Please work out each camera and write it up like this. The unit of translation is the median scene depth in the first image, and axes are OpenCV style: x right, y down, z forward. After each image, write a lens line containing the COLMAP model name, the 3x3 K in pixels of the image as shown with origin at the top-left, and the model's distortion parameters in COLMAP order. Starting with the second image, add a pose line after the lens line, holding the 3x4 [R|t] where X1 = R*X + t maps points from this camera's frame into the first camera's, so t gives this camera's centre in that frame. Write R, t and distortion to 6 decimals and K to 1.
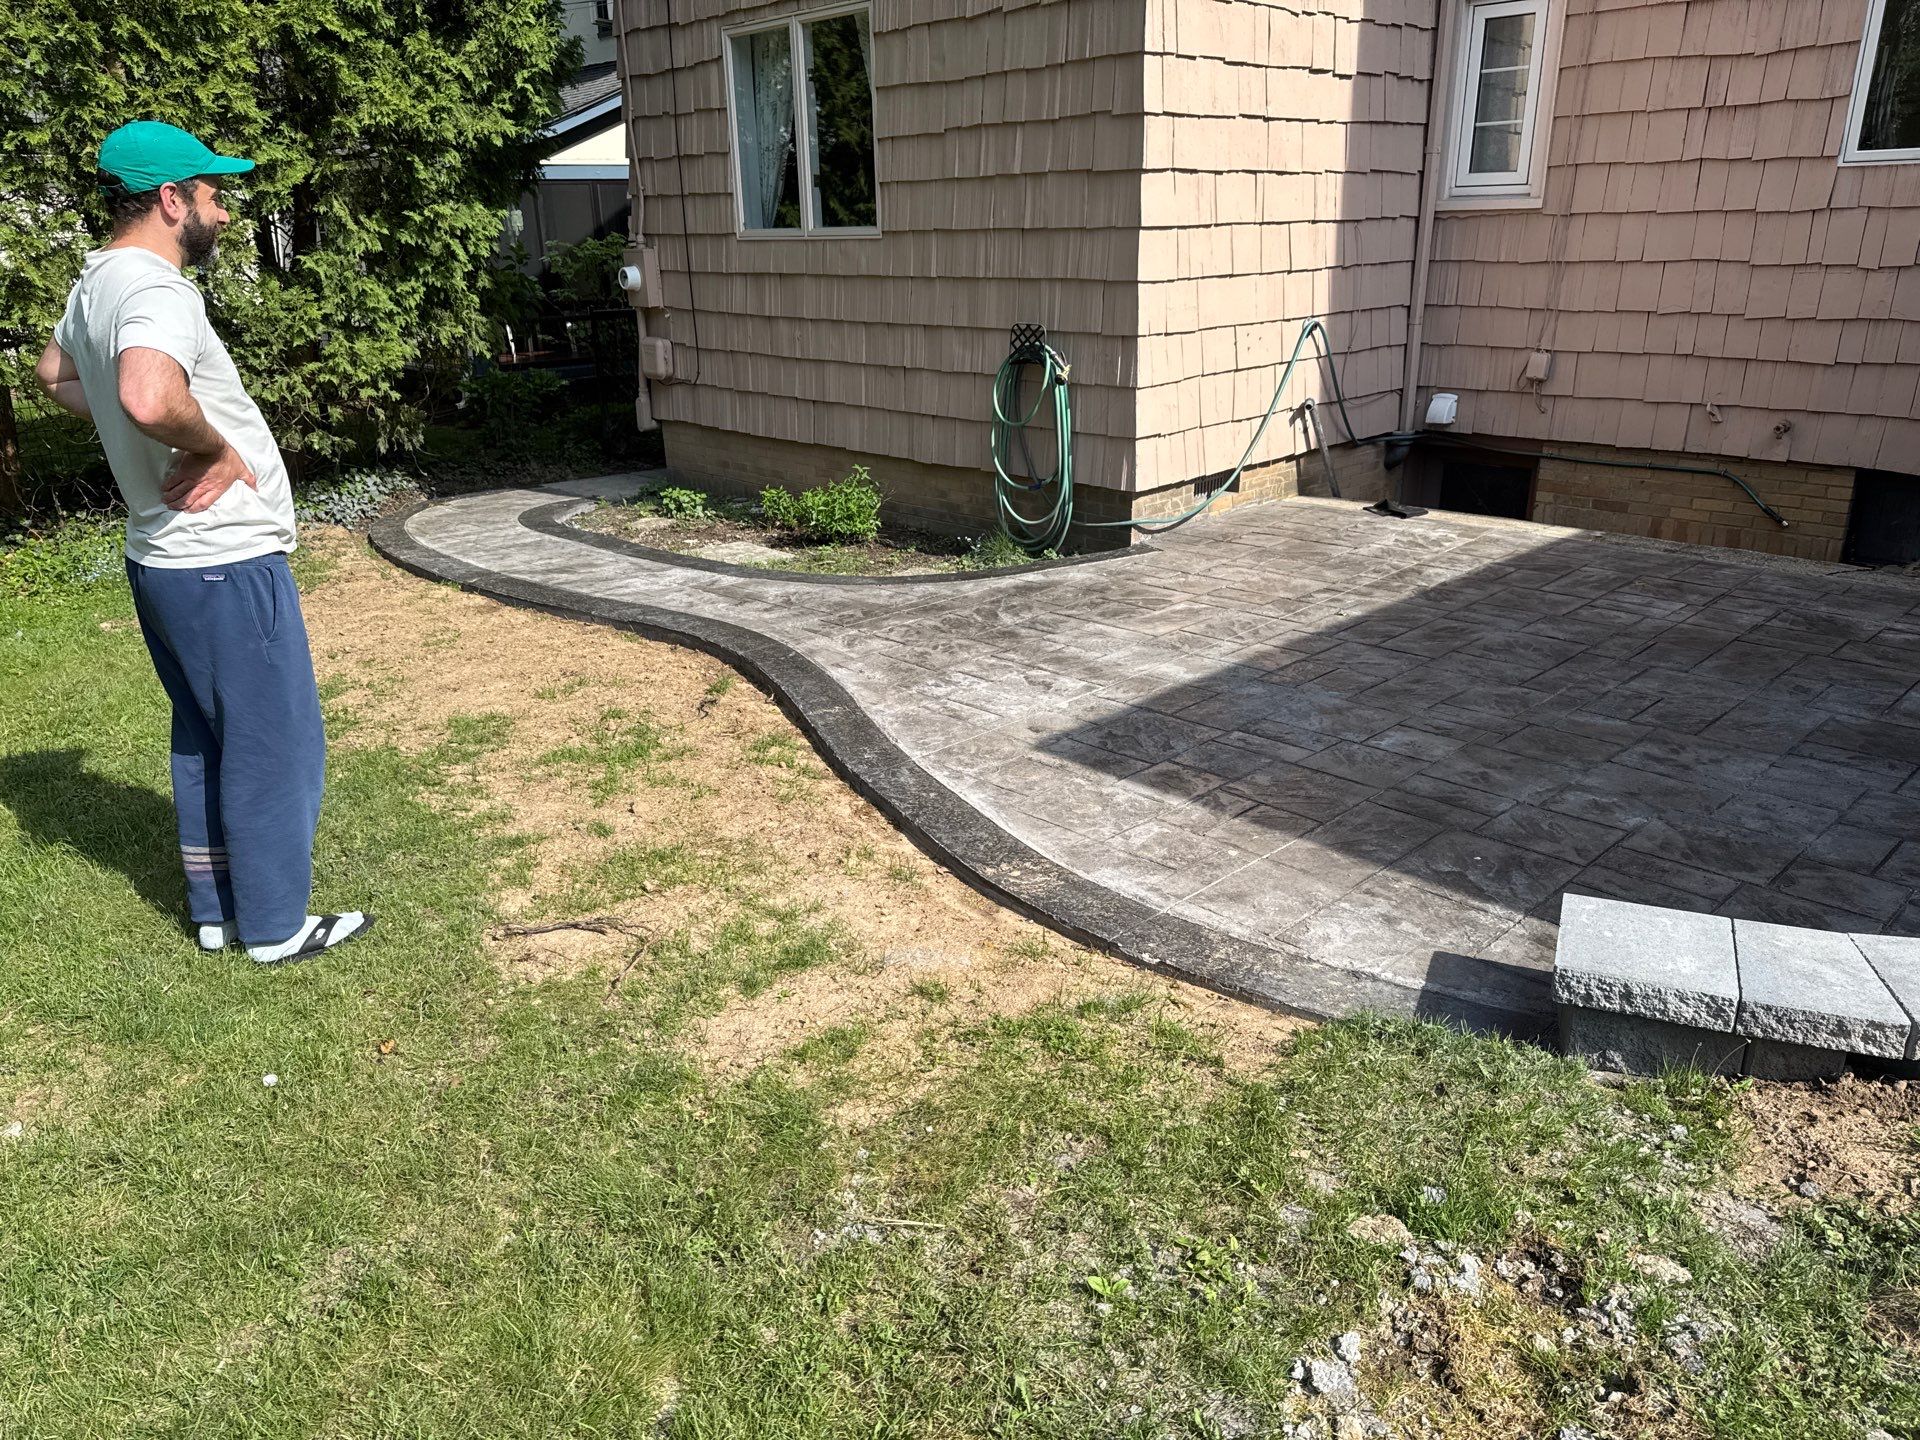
lens RADIAL K [[1412.8, 0, 985.5], [0, 1412.8, 716.3], [0, 0, 1]] dist [-0.007652, -0.006346]
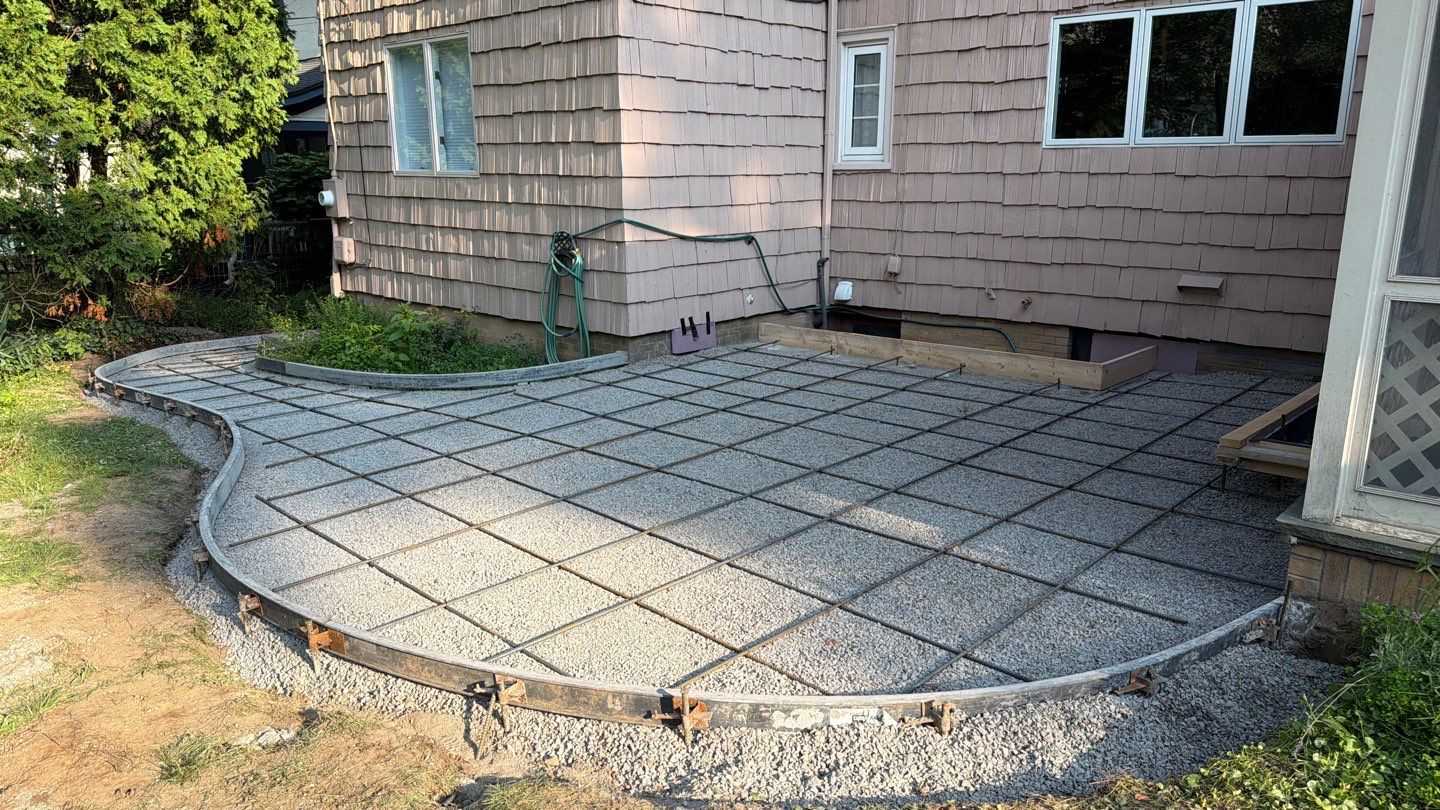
lens RADIAL K [[1030.7, 0, 720.0], [0, 1030.7, 405.0], [0, 0, 1]] dist [0.046644, -0.001547]
pose [[0.997549, 0.007988, 0.069517, 0.115466], [-0.000156, 0.993714, -0.111944, 0.044425], [-0.069974, 0.111659, 0.991280, -0.140835]]
